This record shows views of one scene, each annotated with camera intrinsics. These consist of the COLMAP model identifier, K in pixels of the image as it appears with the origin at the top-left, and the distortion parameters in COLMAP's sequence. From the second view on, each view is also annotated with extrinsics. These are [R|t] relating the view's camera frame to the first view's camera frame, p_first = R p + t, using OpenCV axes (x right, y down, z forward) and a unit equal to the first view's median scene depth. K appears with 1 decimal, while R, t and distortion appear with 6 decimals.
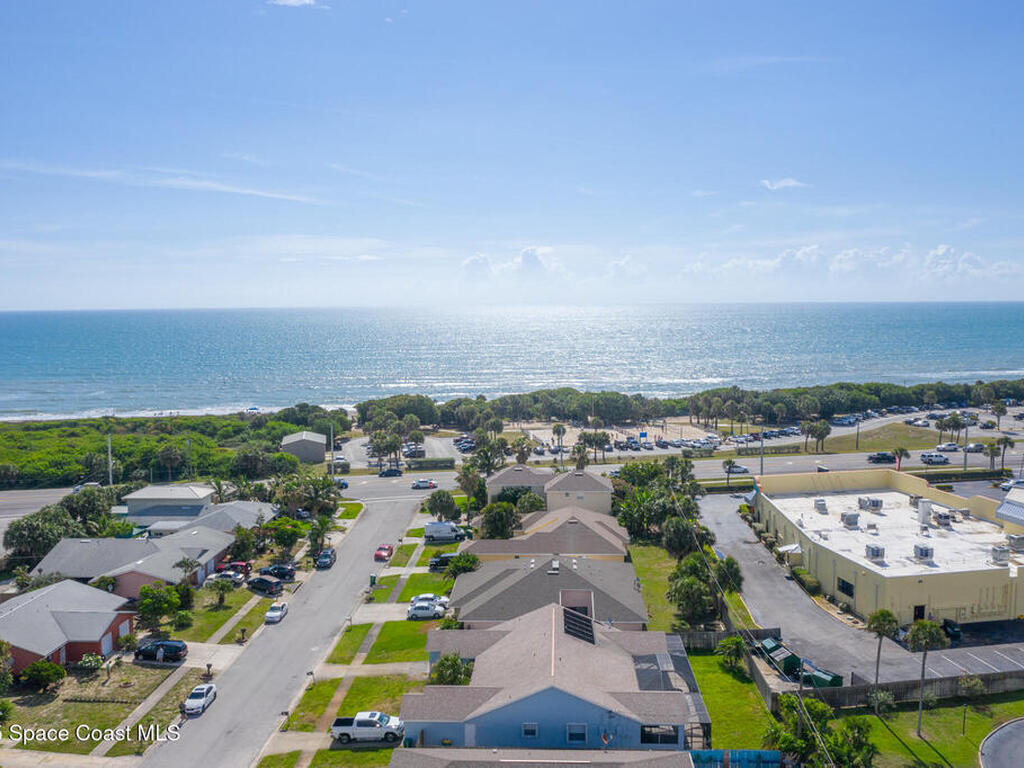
lens RADIAL K [[926.3, 0, 512.0], [0, 926.3, 384.0], [0, 0, 1]] dist [-0.021584, 0.004625]
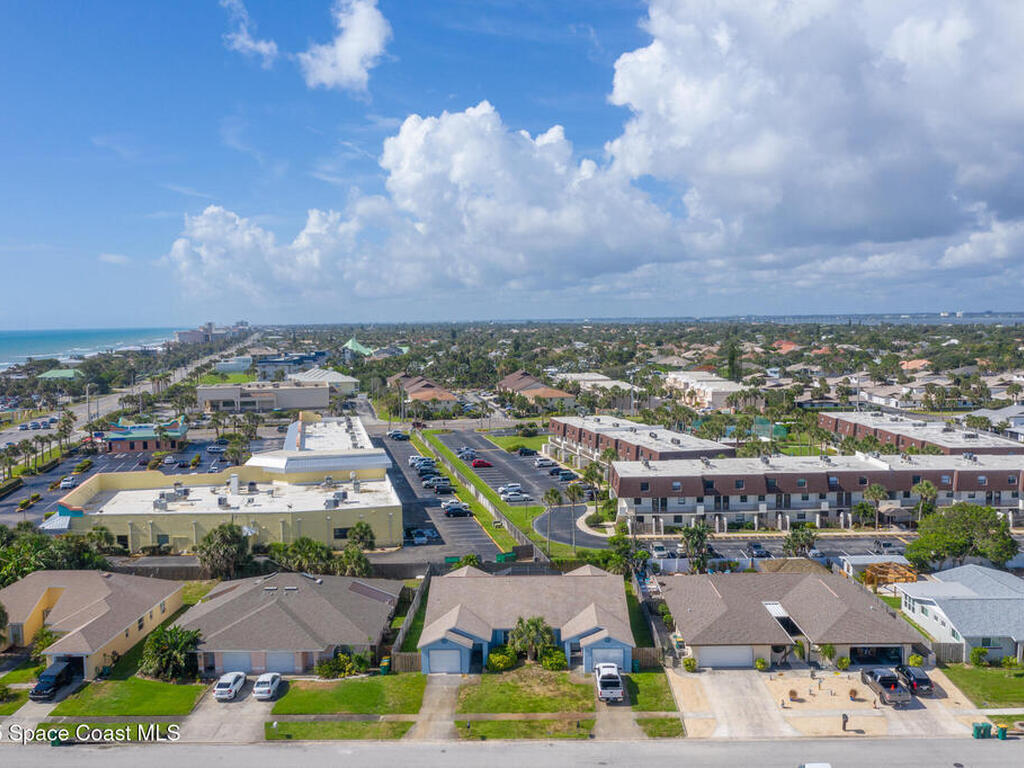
lens RADIAL K [[908.6, 0, 512.0], [0, 908.6, 384.0], [0, 0, 1]] dist [-0.019678, 0.008759]
pose [[-0.021348, -0.062666, 0.997806, -0.843515], [0.106030, 0.992263, 0.064587, -0.030916], [-0.994134, 0.107176, -0.014538, 0.788503]]
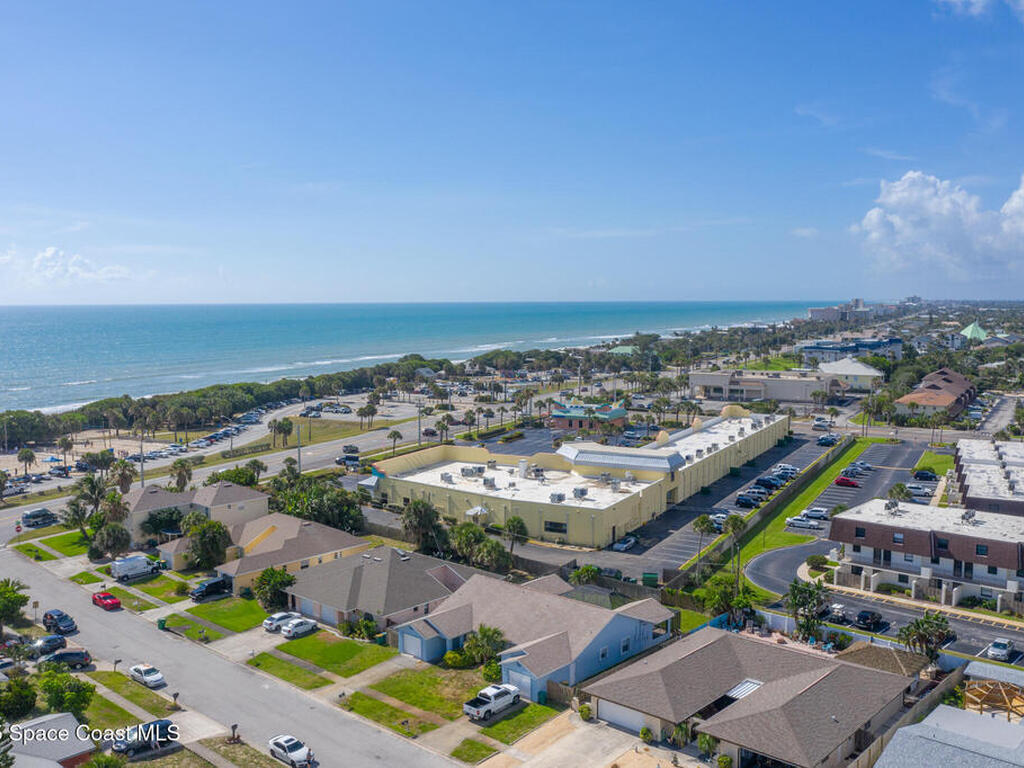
lens RADIAL K [[952.1, 0, 505.4], [0, 952.1, 383.1], [0, 0, 1]] dist [-0.033095, 0.021123]
pose [[0.638287, -0.062150, 0.767285, -0.713241], [0.067454, 0.997417, 0.024676, -0.021278], [-0.766837, 0.036006, 0.640831, 0.185044]]
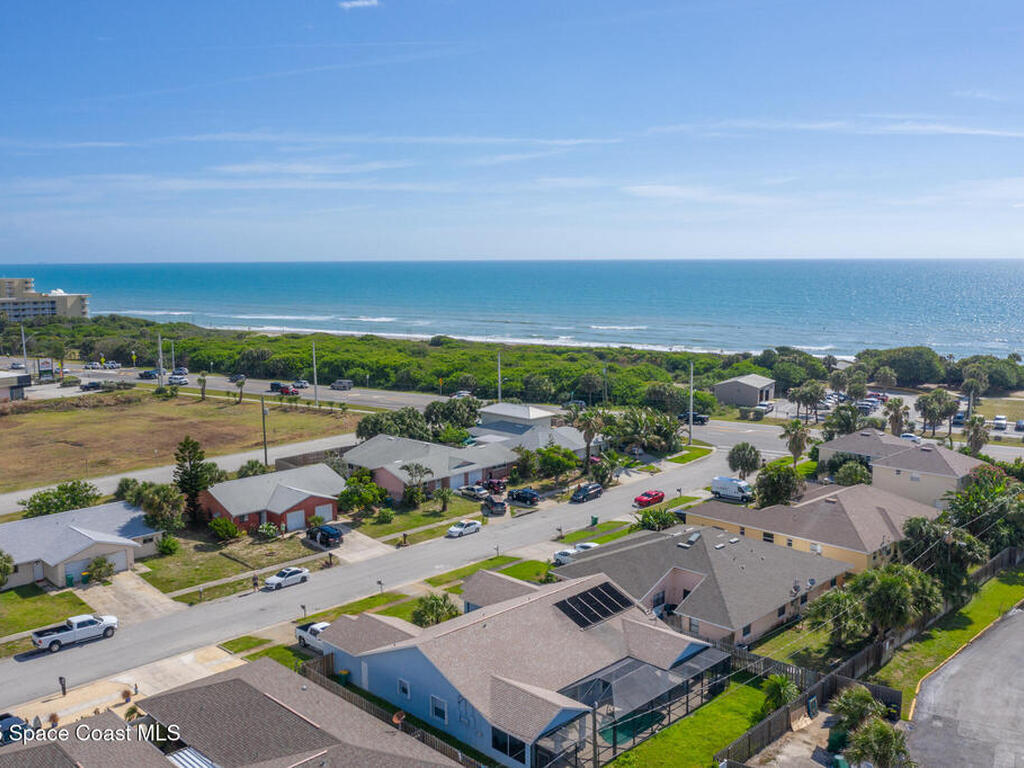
lens RADIAL K [[926.3, 0, 512.0], [0, 926.3, 384.0], [0, 0, 1]] dist [-0.021584, 0.004625]
pose [[0.742500, 0.097201, -0.662756, 0.451045], [-0.061568, 0.995131, 0.076971, 0.008792], [0.667010, -0.016346, 0.744869, 0.291167]]
